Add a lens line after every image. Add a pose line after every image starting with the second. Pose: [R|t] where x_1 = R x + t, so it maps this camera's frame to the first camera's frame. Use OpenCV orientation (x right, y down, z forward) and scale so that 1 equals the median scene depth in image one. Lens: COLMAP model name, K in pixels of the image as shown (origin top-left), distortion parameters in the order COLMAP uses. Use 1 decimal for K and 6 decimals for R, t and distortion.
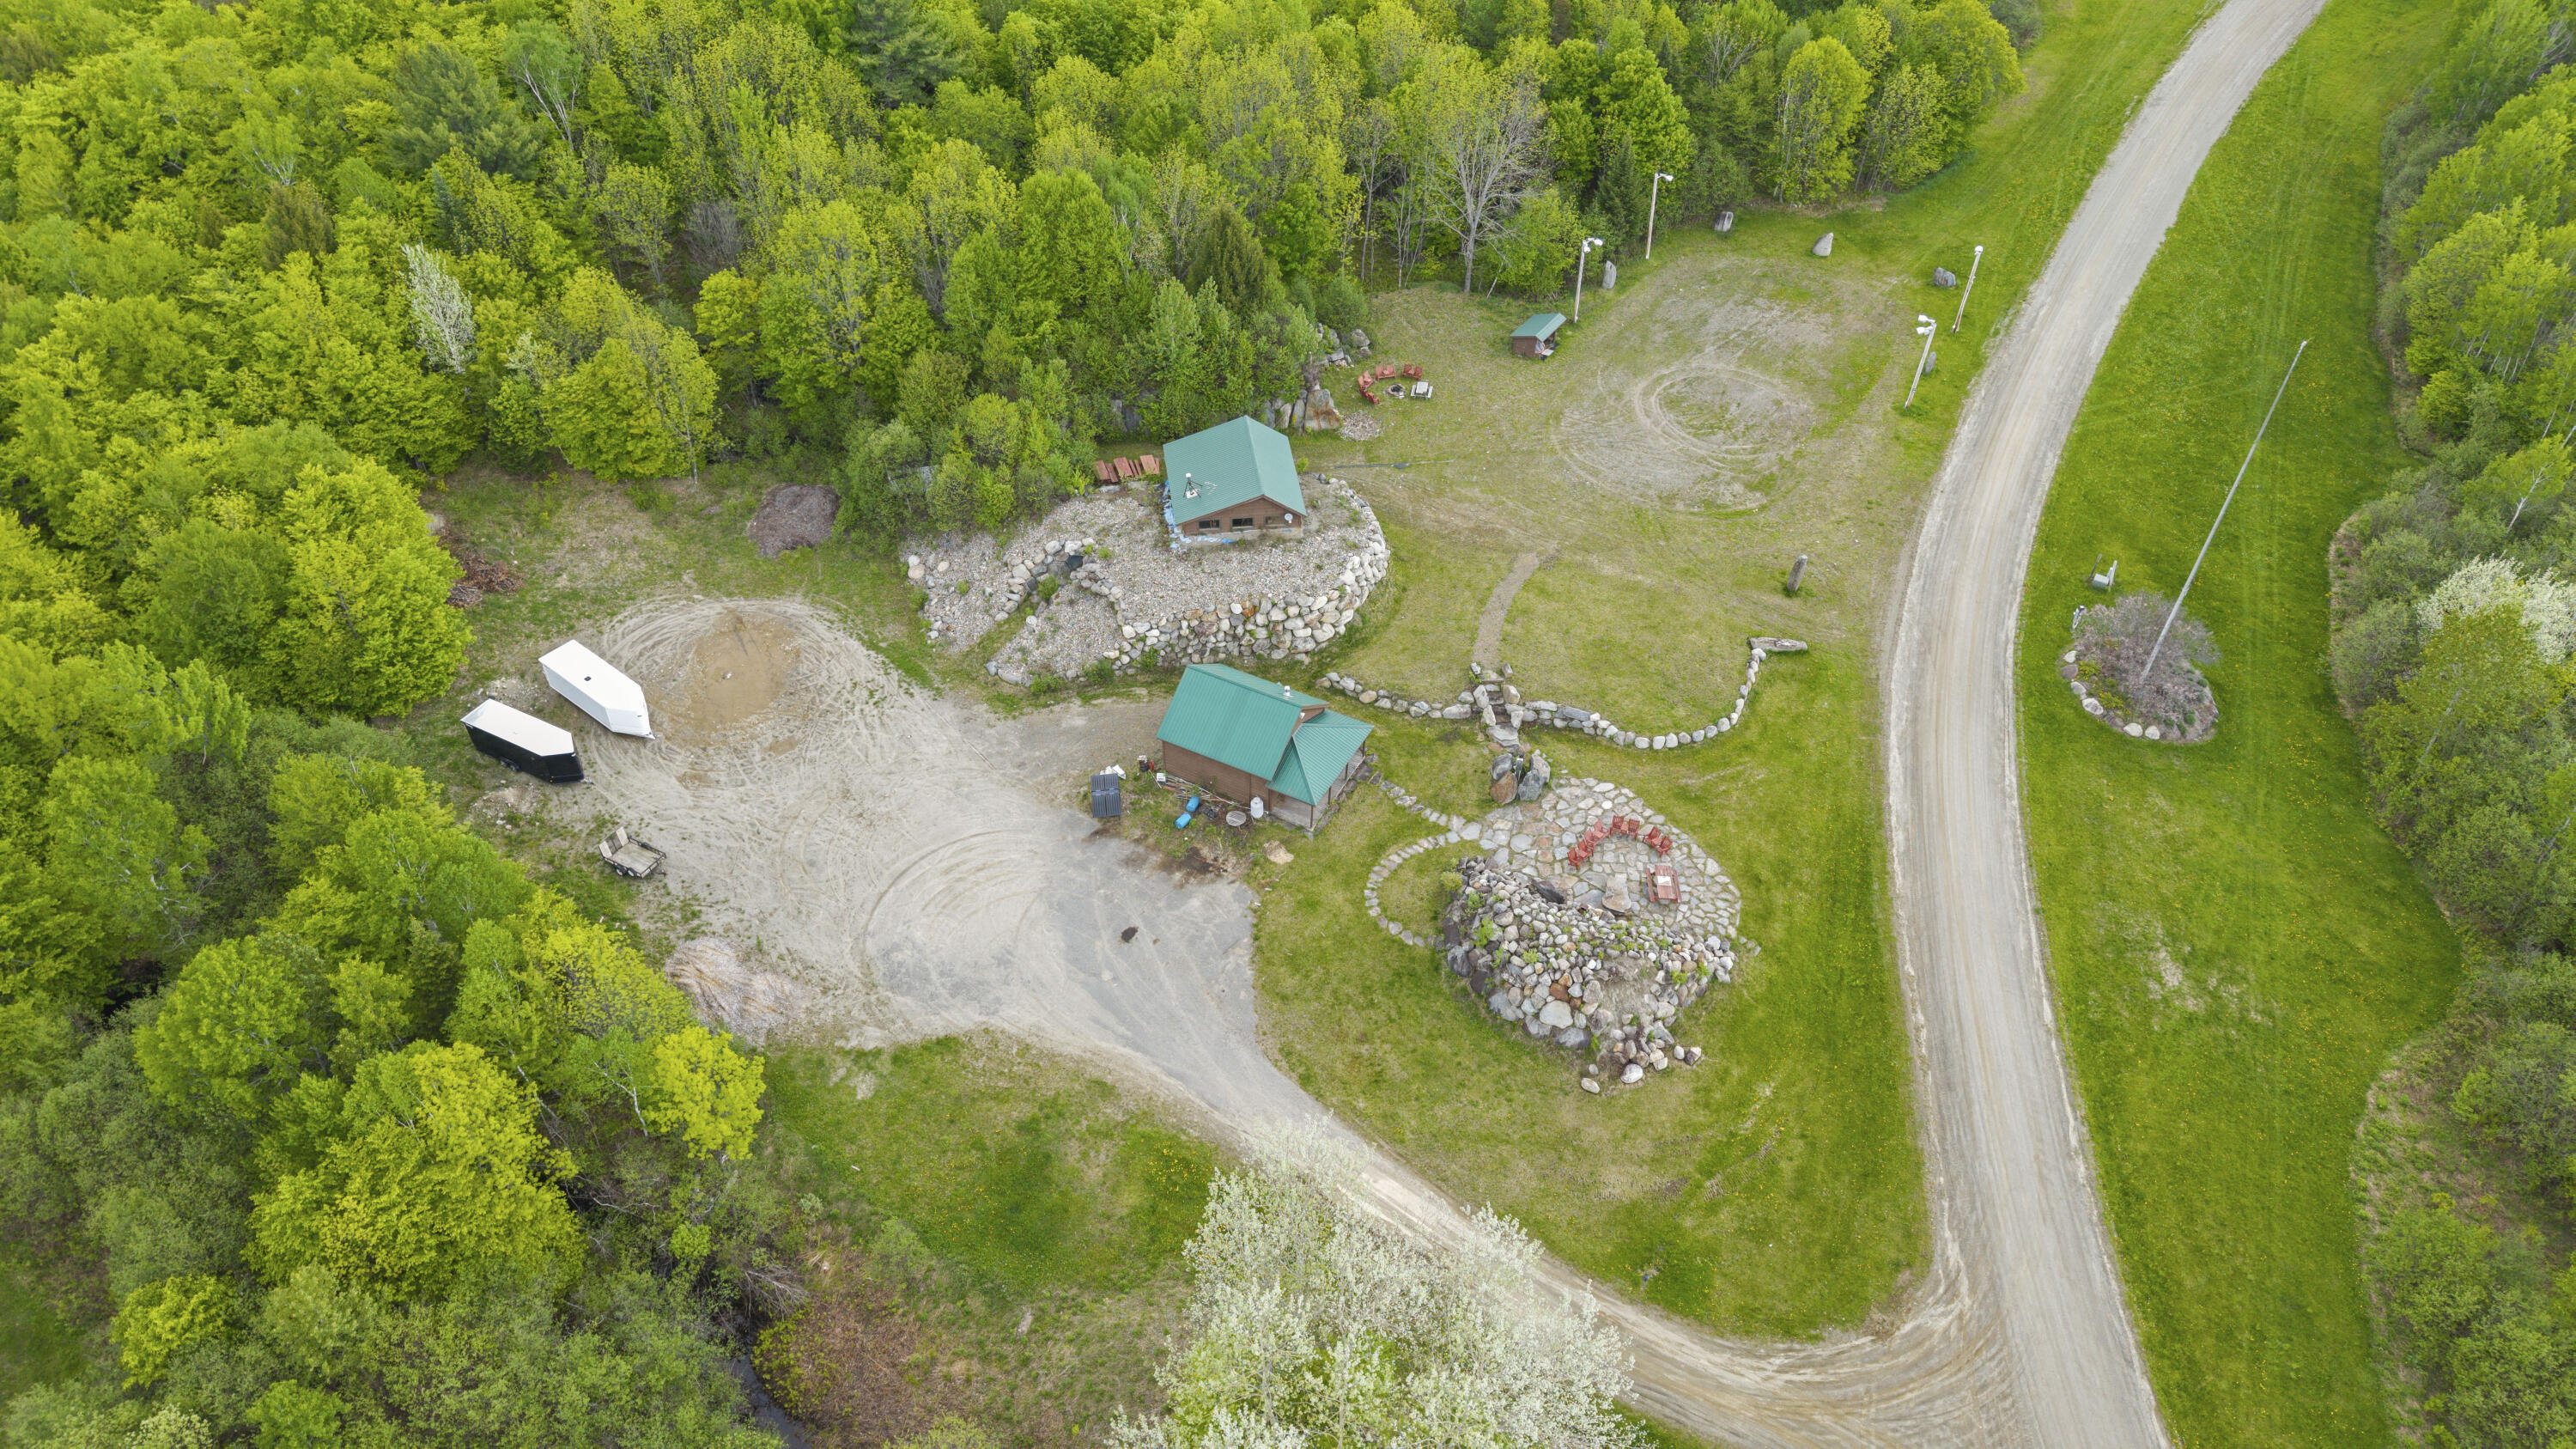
lens RADIAL K [[1709.0, 0, 1288.0], [0, 1709.0, 724.5], [0, 0, 1]] dist [0.047827, -0.063748]
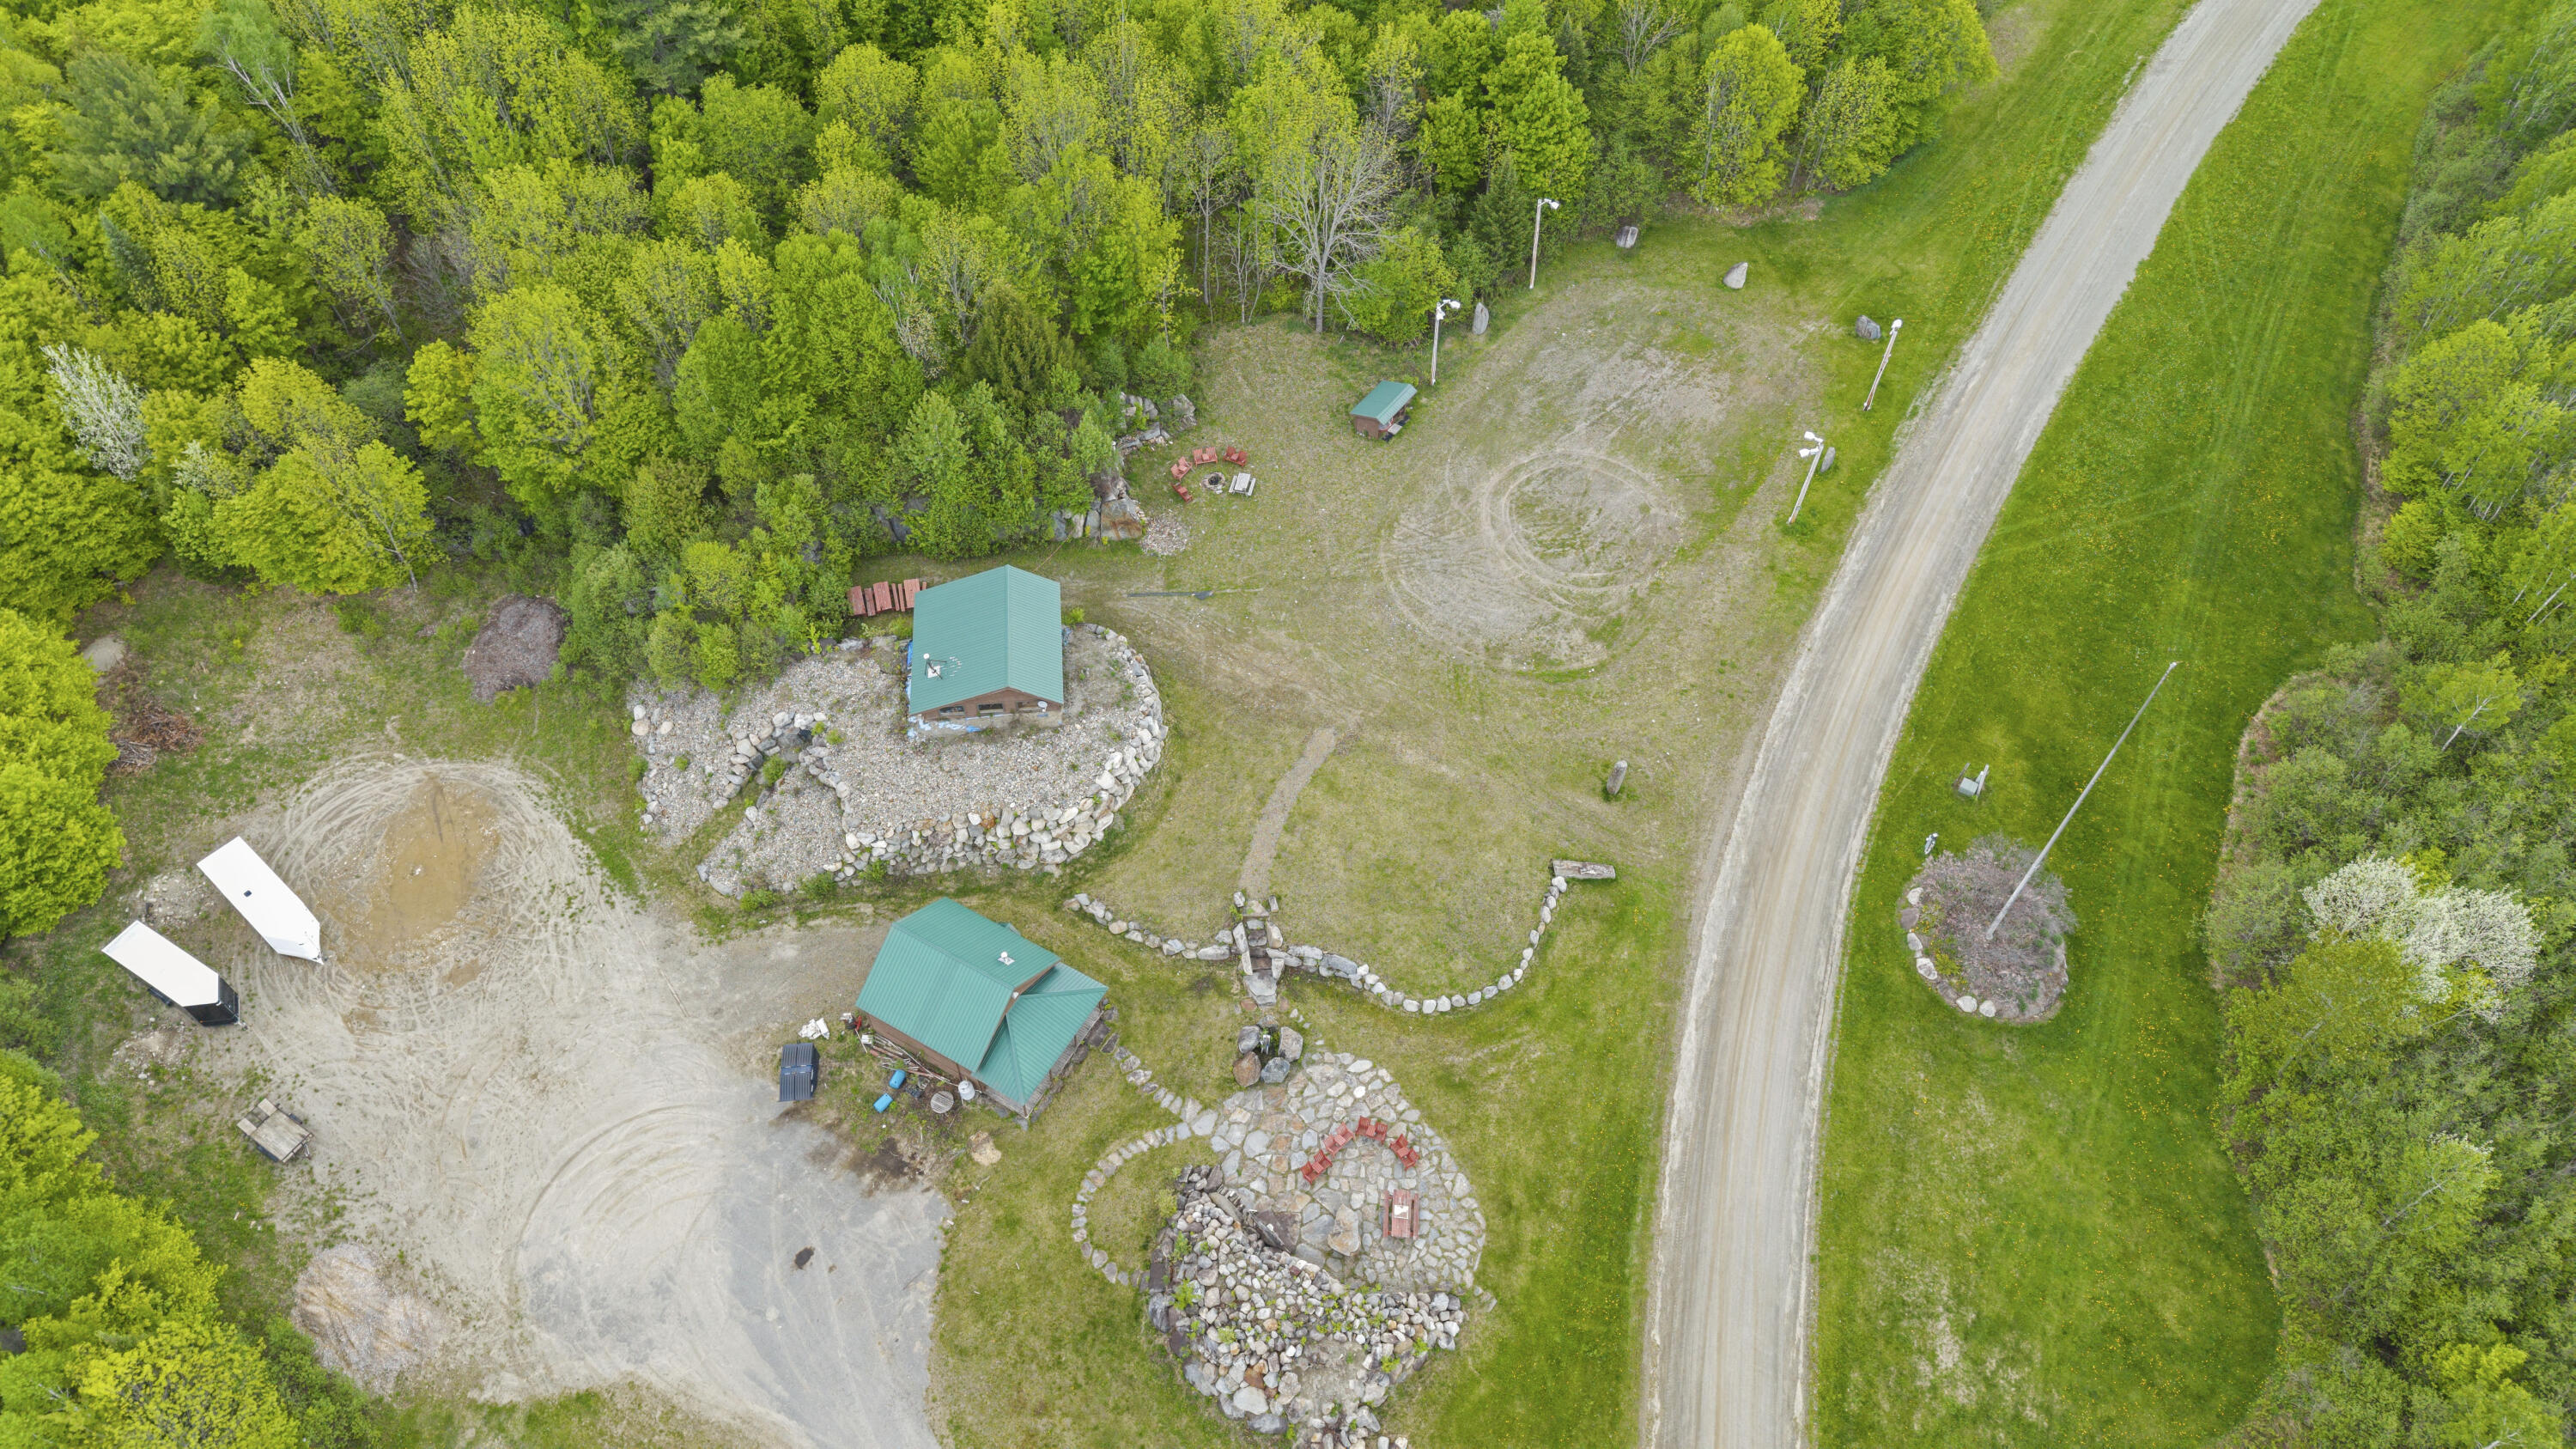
lens RADIAL K [[1685.0, 0, 1299.2], [0, 1685.0, 715.3], [0, 0, 1]] dist [0.033343, -0.038735]
pose [[0.999340, 0.027993, -0.023150, 0.154039], [-0.023267, 0.982676, 0.183864, -0.280408], [0.027896, -0.183204, 0.982679, 0.150122]]
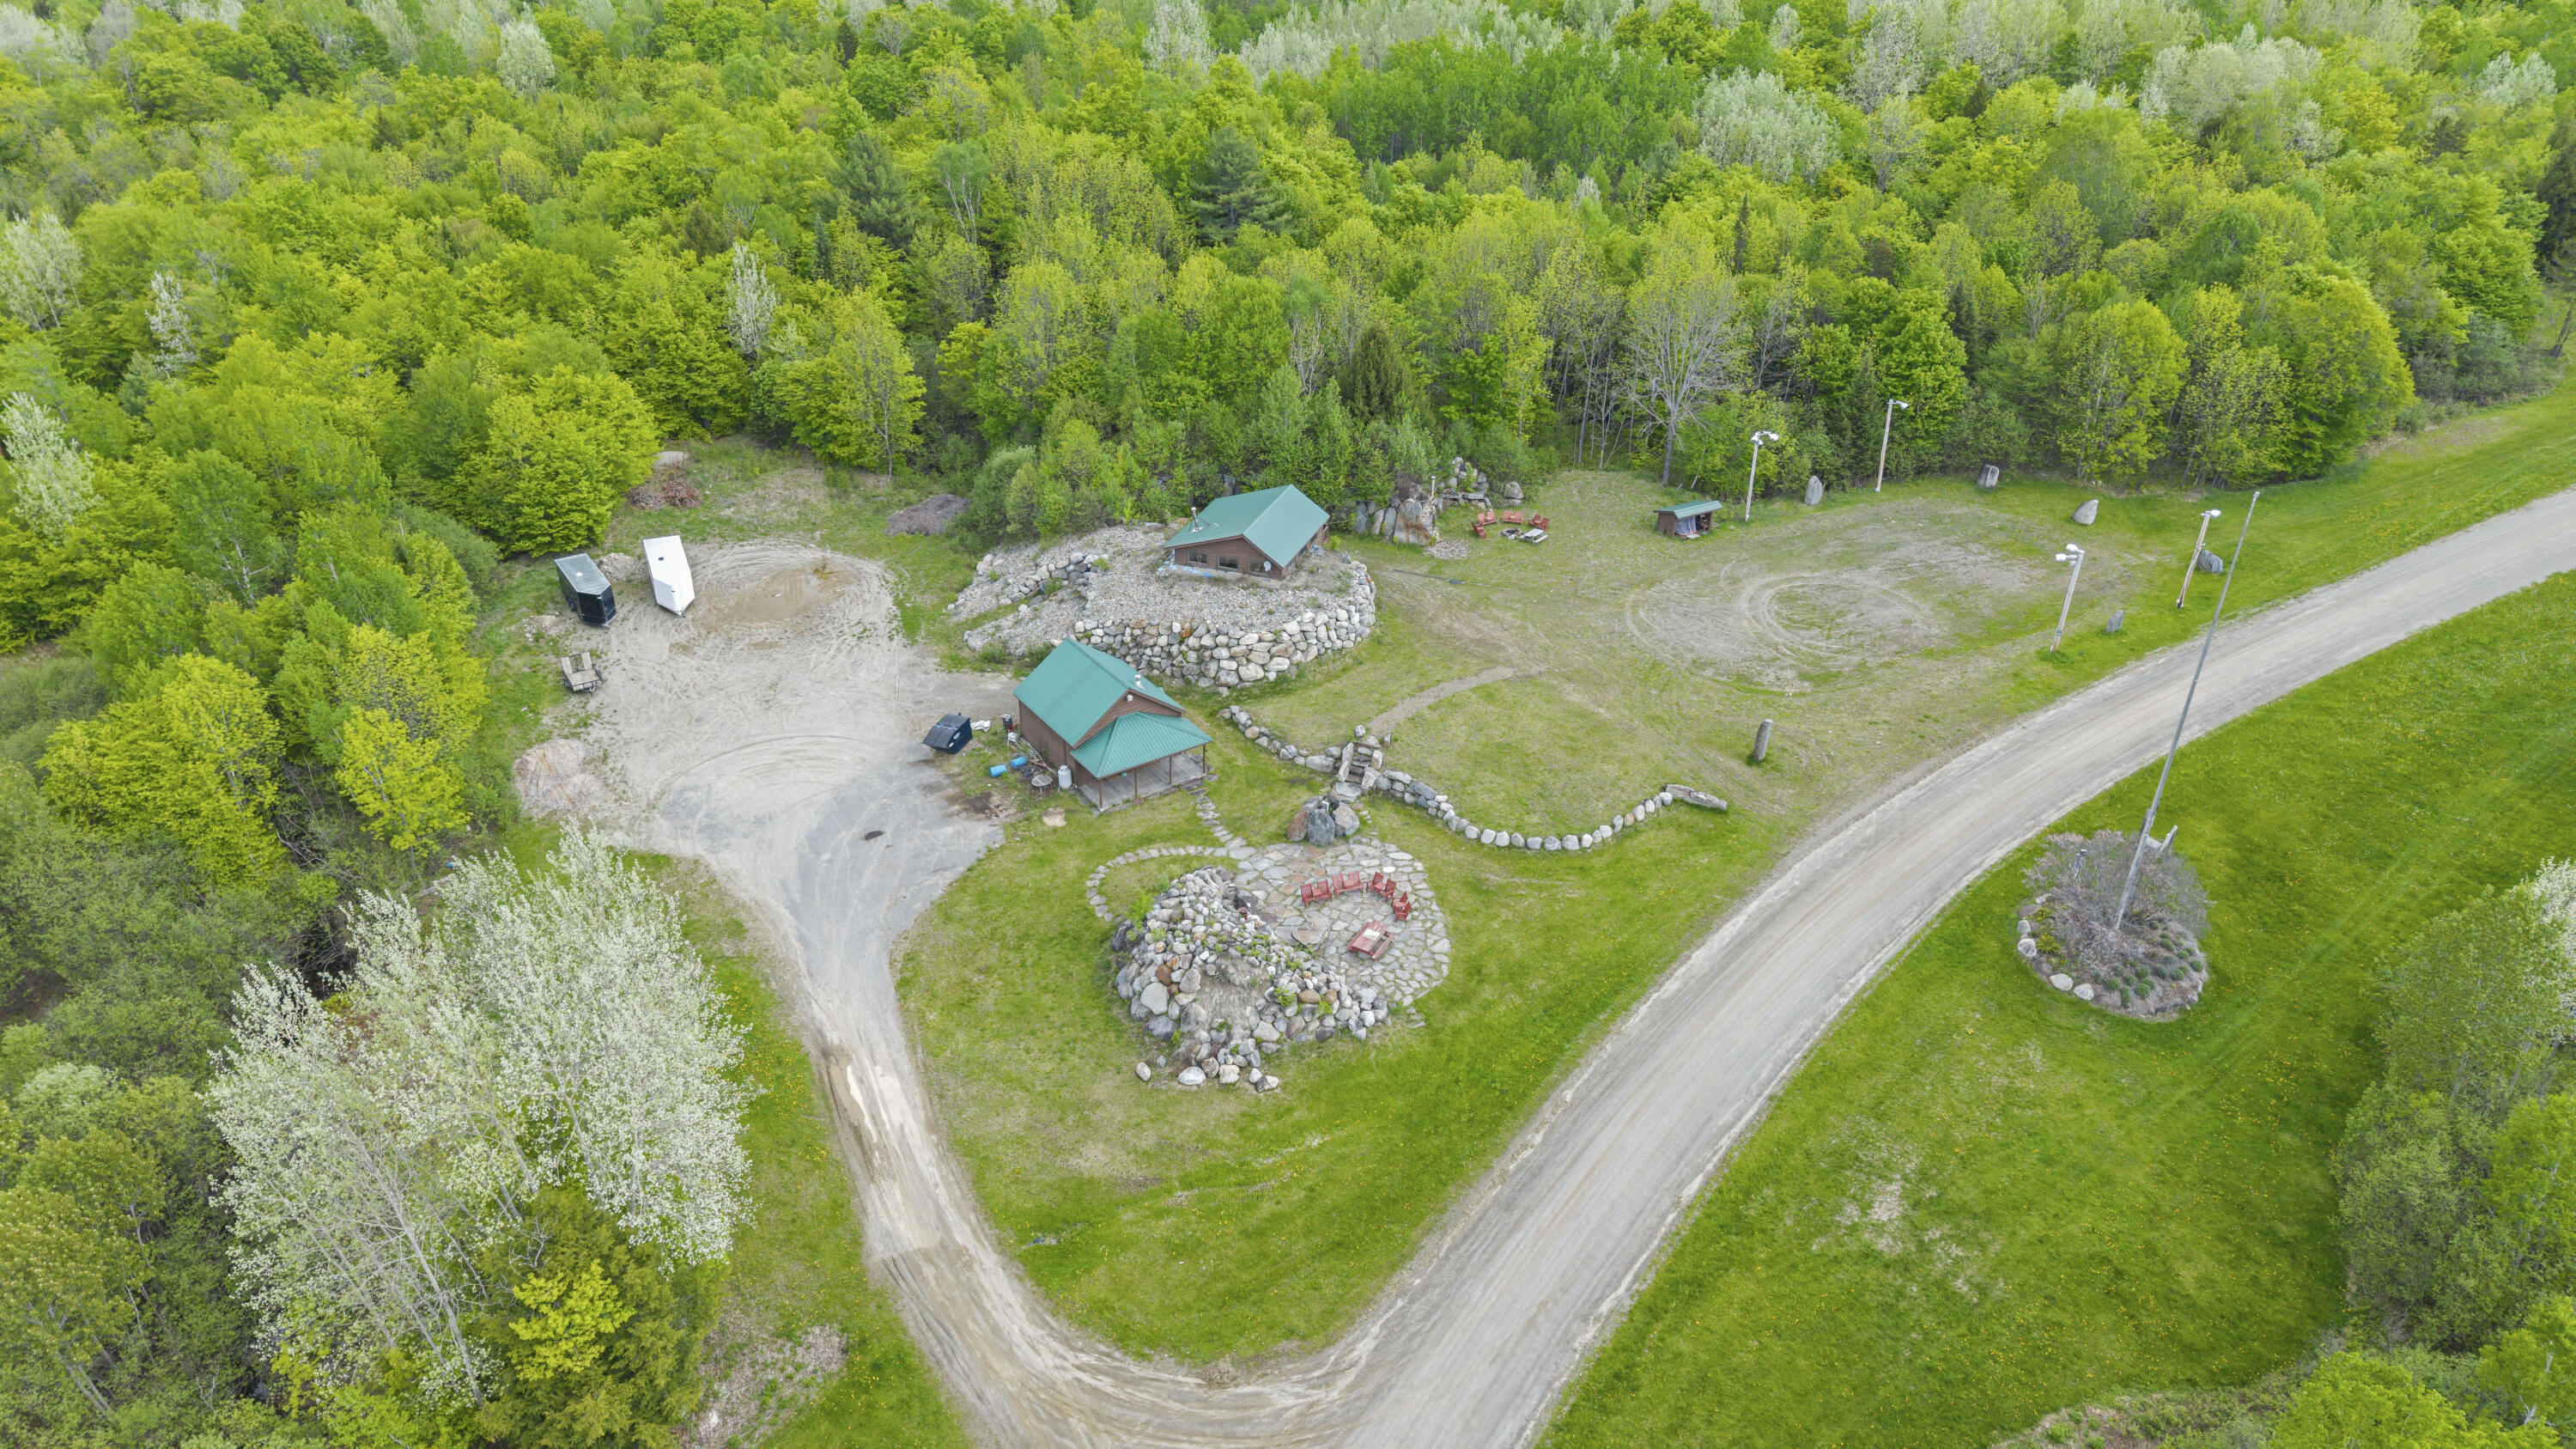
lens RADIAL K [[1701.7, 0, 1307.0], [0, 1701.7, 740.7], [0, 0, 1]] dist [0.069378, -0.080953]
pose [[0.883882, 0.230953, -0.406711, 0.455364], [-0.316504, 0.935581, -0.156567, 0.126006], [0.344352, 0.267112, 0.900041, 0.132151]]
